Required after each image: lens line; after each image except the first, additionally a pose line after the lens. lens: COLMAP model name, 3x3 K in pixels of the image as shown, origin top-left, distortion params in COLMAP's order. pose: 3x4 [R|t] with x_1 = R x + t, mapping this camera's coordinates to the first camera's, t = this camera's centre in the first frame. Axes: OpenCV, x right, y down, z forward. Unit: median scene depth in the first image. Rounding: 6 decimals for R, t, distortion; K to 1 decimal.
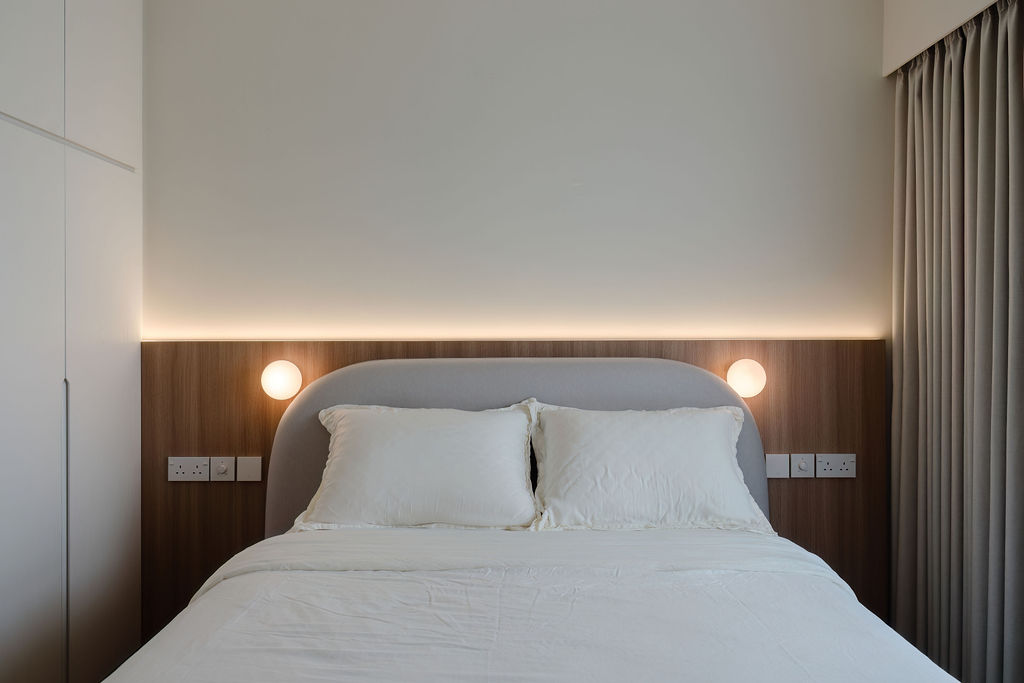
lens RADIAL K [[783.0, 0, 547.5], [0, 783.0, 328.7], [0, 0, 1]] dist [0.006483, -0.013890]
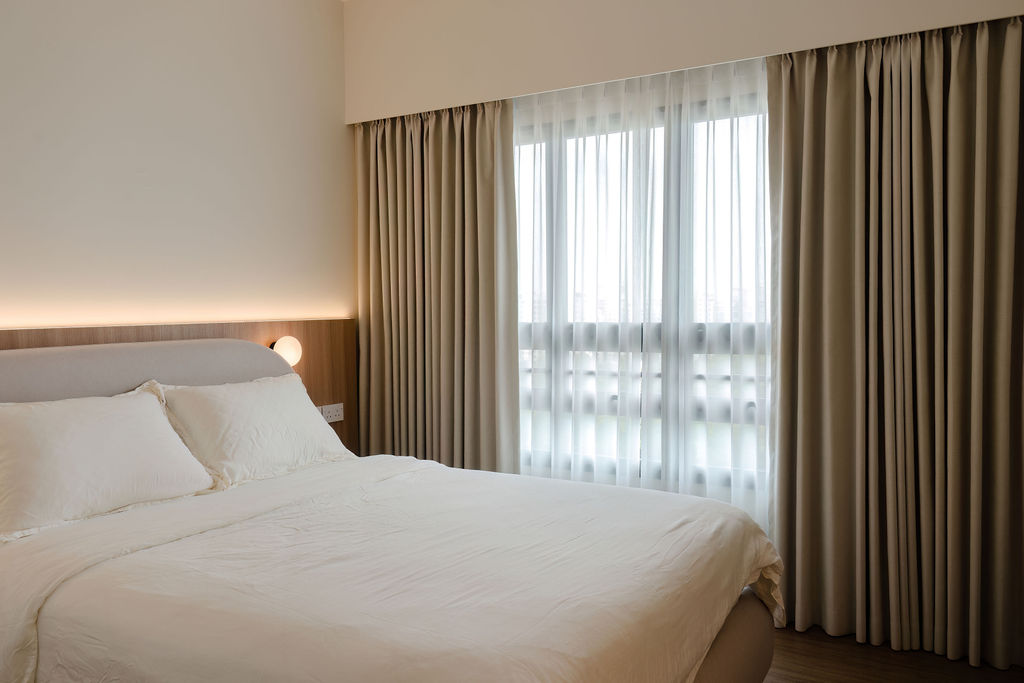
lens RADIAL K [[783.0, 0, 534.6], [0, 783.0, 328.2], [0, 0, 1]] dist [0.006483, -0.013890]
pose [[0.517365, -0.032418, 0.855151, -0.642897], [0.013789, 0.999468, 0.029547, -0.005229], [-0.855654, -0.003495, 0.517537, 0.014964]]
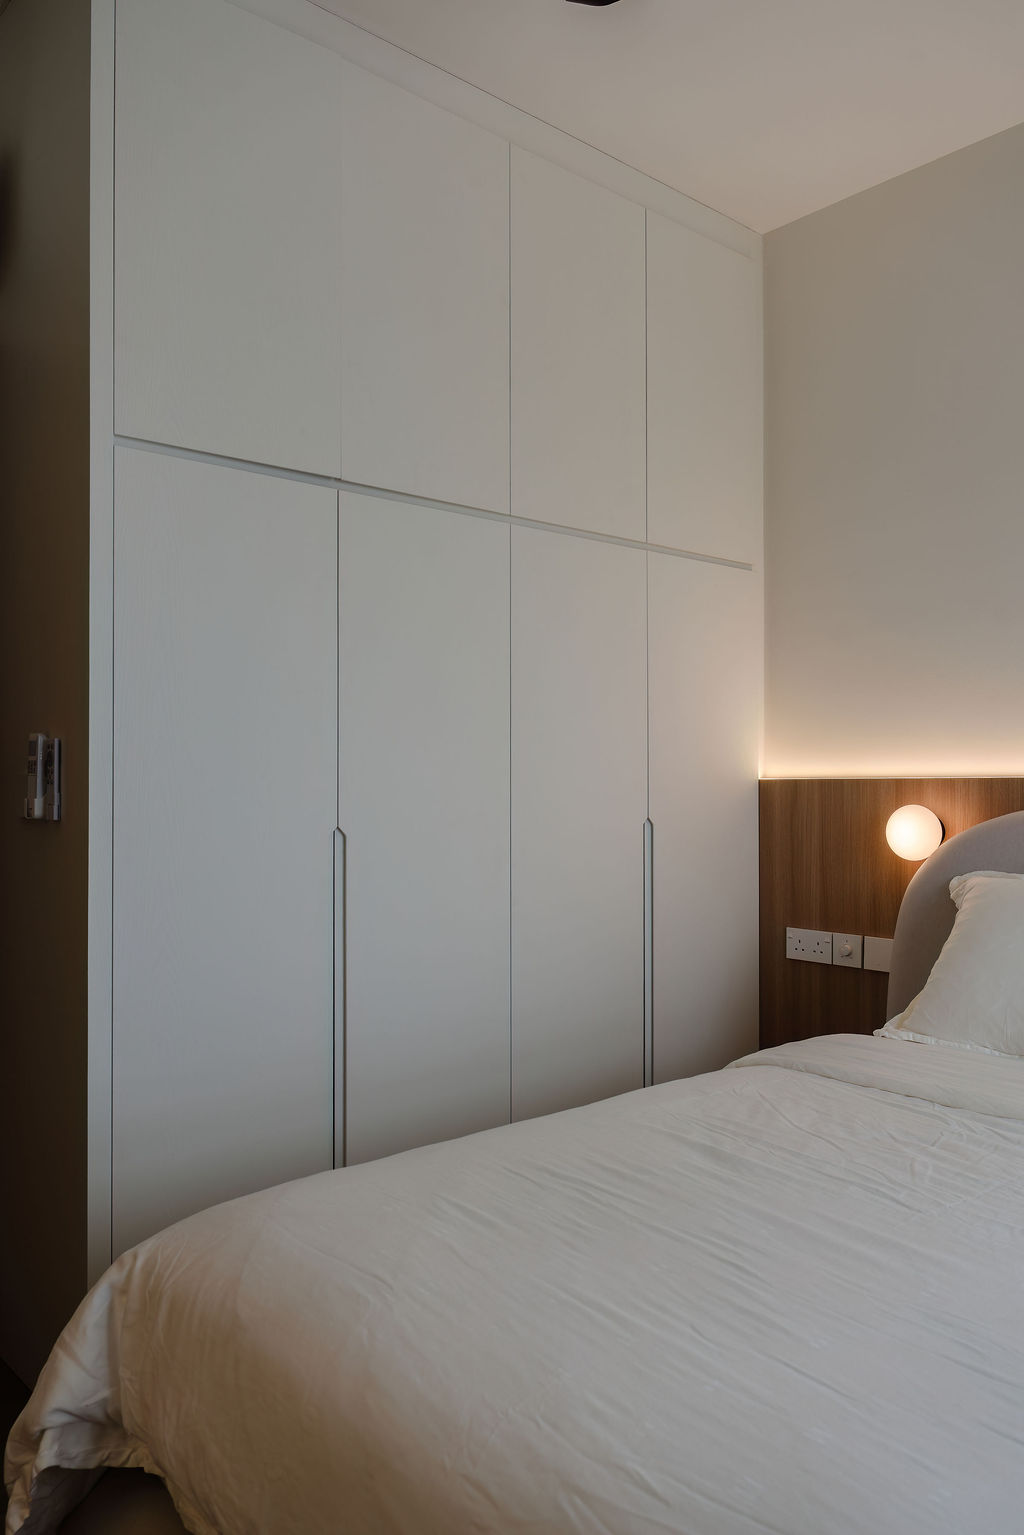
lens RADIAL K [[1173.7, 0, 506.3], [0, 1173.7, 772.6], [0, 0, 1]] dist [0.006483, -0.013890]
pose [[0.627980, -0.009455, -0.778172, 0.257833], [-0.000646, 0.999920, -0.012671, 0.025275], [0.778229, 0.008460, 0.627923, 0.048705]]
